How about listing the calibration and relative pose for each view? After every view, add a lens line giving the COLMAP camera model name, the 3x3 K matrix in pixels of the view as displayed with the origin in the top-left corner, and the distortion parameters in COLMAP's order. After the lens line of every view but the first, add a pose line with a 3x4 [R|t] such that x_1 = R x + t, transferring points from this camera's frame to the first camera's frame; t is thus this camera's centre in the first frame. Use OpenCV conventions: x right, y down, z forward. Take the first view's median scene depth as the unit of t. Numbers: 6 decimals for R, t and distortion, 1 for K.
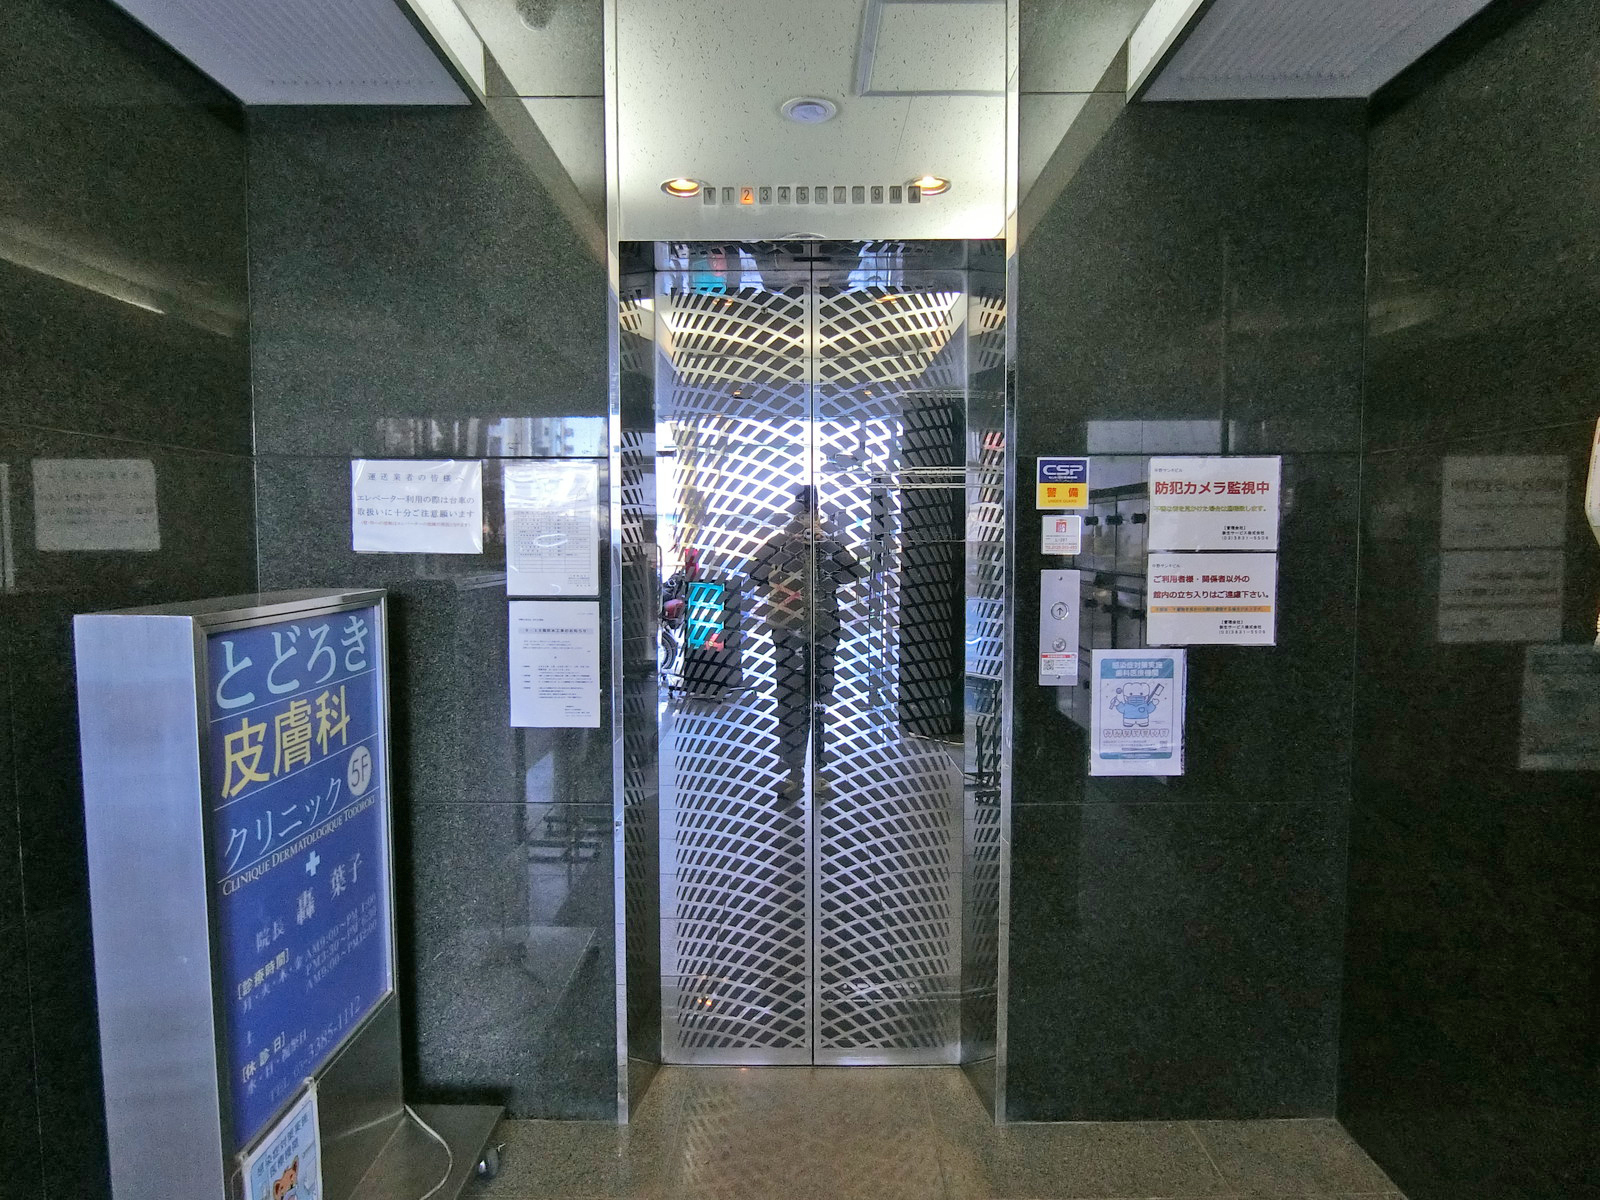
lens RADIAL K [[897.4, 0, 801.7], [0, 897.4, 597.3], [0, 0, 1]] dist [-0.025878, -0.002414]
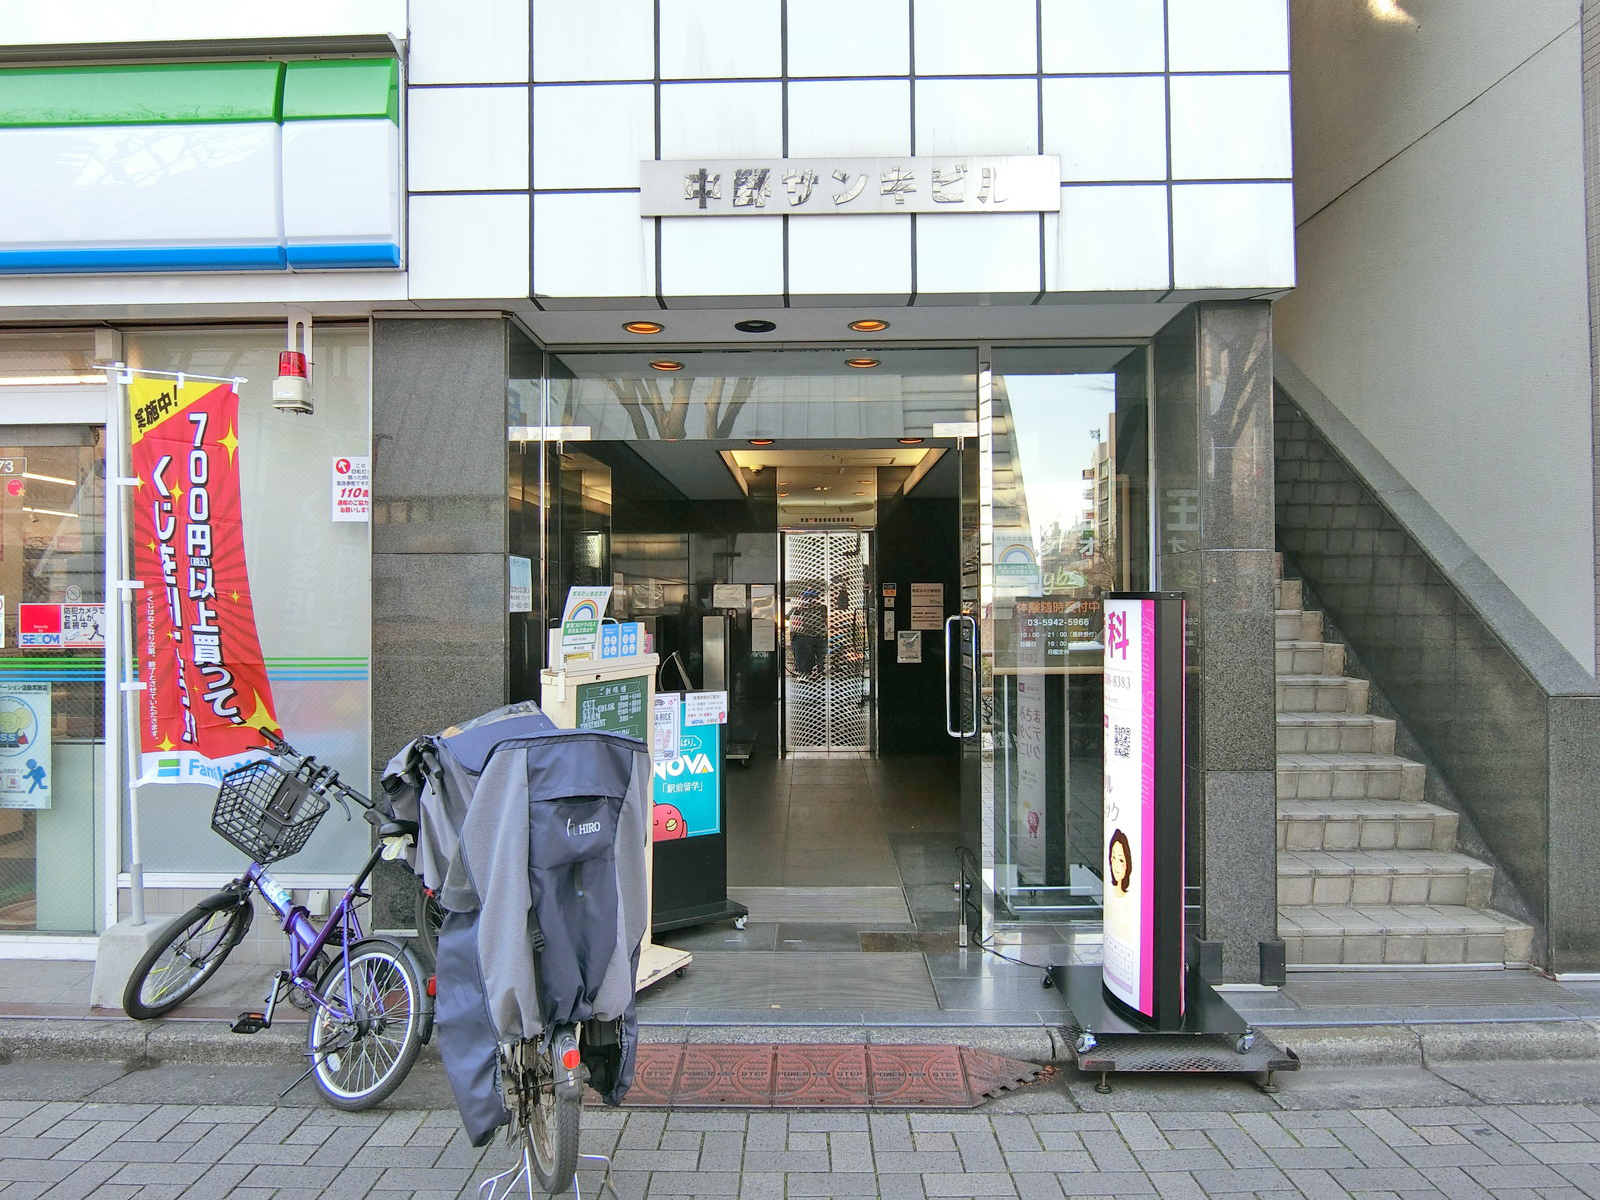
lens RADIAL K [[1065.7, 0, 800.6], [0, 1065.7, 601.8], [0, 0, 1]] dist [-0.029654, -0.013099]
pose [[0.999903, -0.006837, 0.012123, -0.170826], [0.007684, 0.997426, -0.071284, 0.265629], [-0.011604, 0.071371, 0.997382, -3.799245]]
